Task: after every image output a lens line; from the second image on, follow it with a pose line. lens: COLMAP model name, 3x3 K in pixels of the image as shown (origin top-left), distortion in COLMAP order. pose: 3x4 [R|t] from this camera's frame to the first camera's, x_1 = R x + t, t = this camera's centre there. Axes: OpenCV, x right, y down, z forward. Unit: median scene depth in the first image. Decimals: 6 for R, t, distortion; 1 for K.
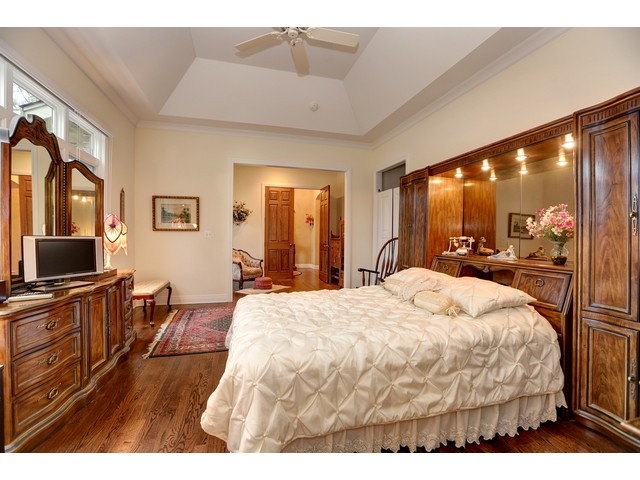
lens RADIAL K [[290.7, 0, 320.6], [0, 290.7, 238.3], [0, 0, 1]] dist [-0.025046, 0.000282]
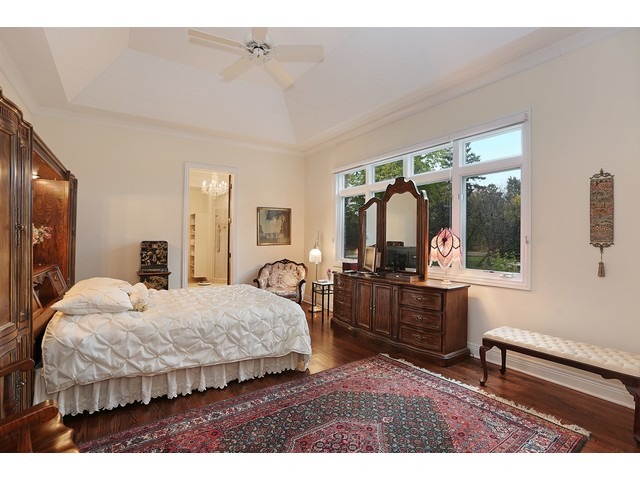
lens RADIAL K [[290.7, 0, 320.6], [0, 290.7, 238.3], [0, 0, 1]] dist [-0.025046, 0.000282]
pose [[-0.949743, -0.019542, -0.312420, -0.006143], [-0.017706, 0.999805, -0.008713, -0.029356], [0.312530, -0.002744, -0.949904, 1.755845]]
